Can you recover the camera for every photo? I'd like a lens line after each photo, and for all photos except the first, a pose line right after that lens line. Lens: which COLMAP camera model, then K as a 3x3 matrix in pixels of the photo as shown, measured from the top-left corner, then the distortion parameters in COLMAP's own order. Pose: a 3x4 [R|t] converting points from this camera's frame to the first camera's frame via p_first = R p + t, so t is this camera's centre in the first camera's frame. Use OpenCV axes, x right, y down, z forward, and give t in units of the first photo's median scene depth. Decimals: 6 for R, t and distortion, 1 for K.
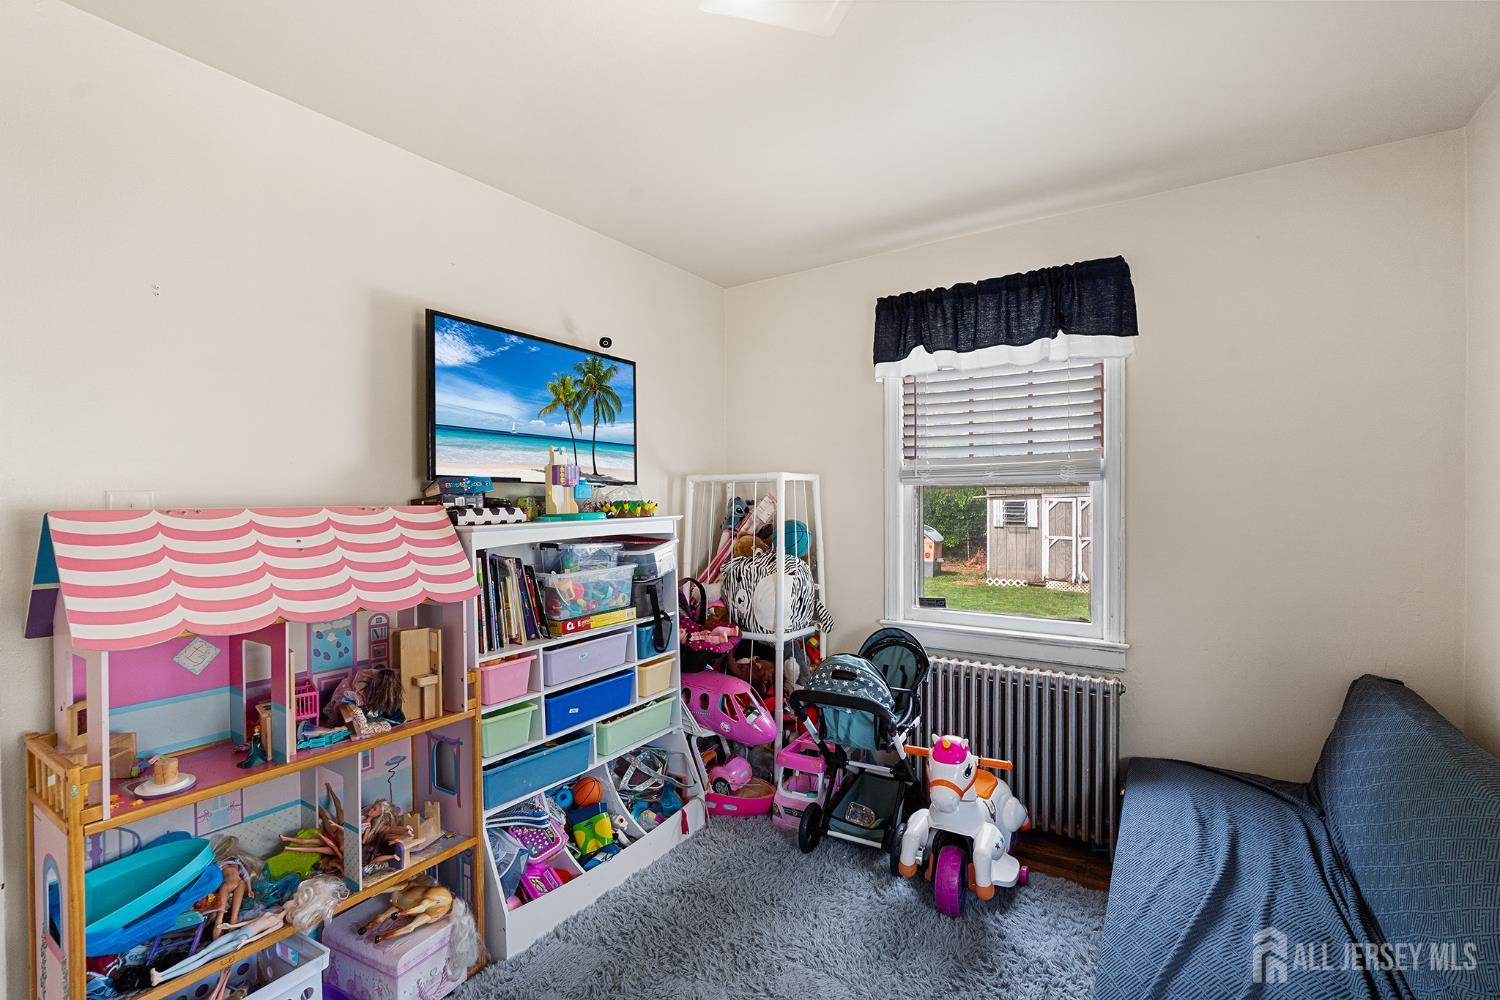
lens RADIAL K [[676.4, 0, 735.8], [0, 676.4, 507.2], [0, 0, 1]] dist [-0.003254, 0.000138]
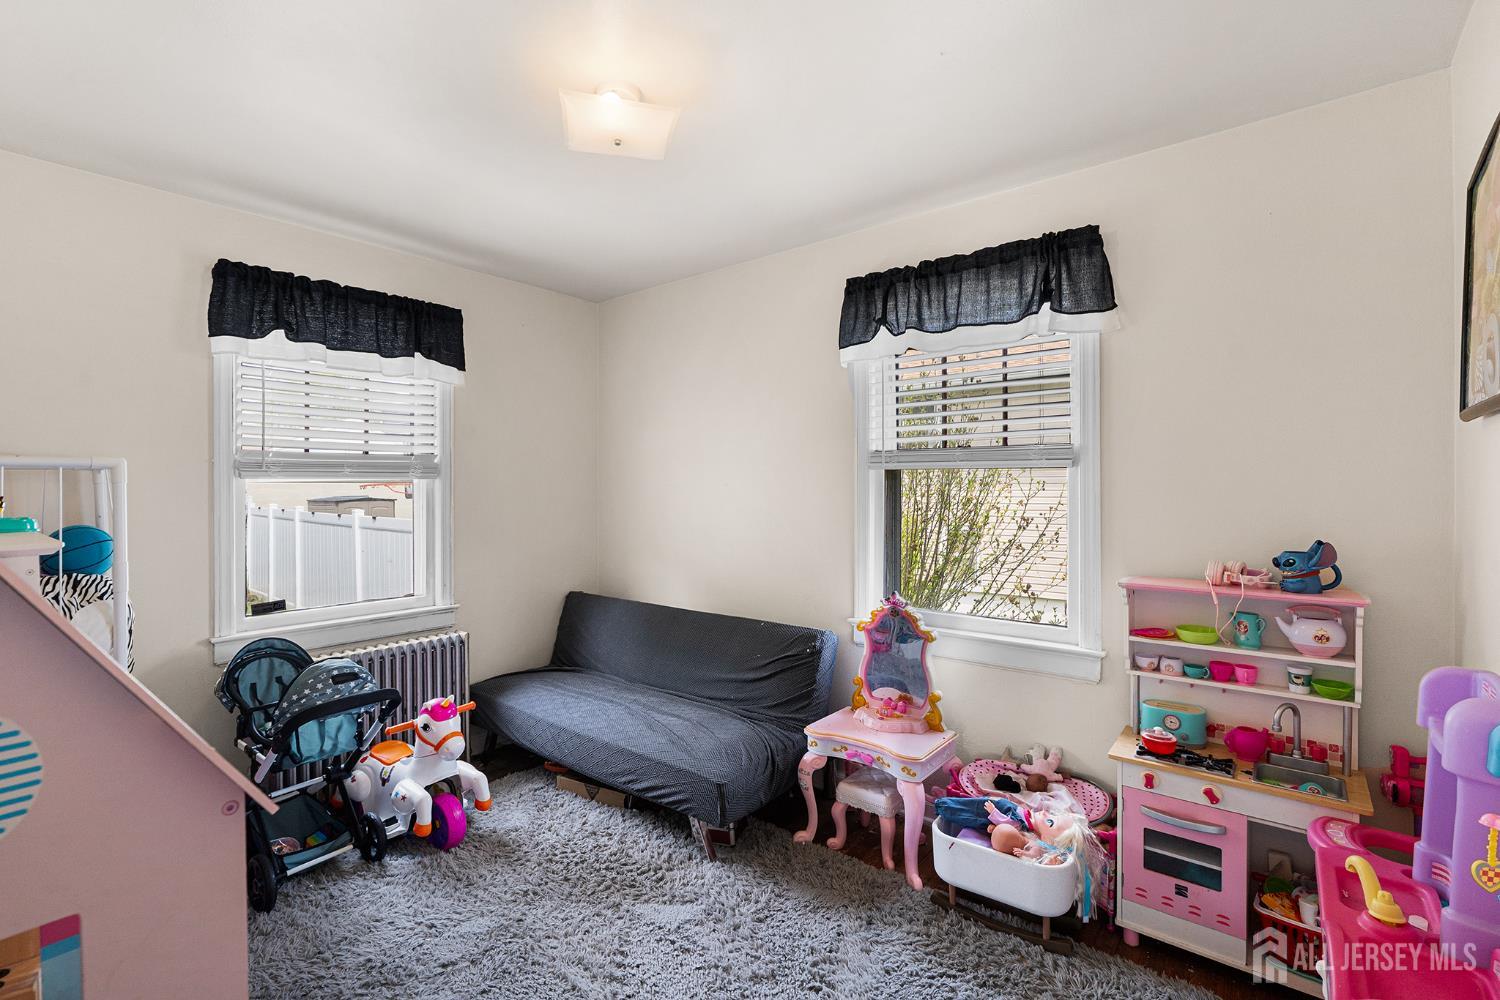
lens RADIAL K [[676.4, 0, 735.8], [0, 676.4, 507.2], [0, 0, 1]] dist [-0.003254, 0.000138]
pose [[0.119392, -0.019836, 0.992649, -0.646546], [0.009257, 0.999779, 0.018865, -0.005940], [-0.992804, 0.006937, 0.119549, 0.298345]]
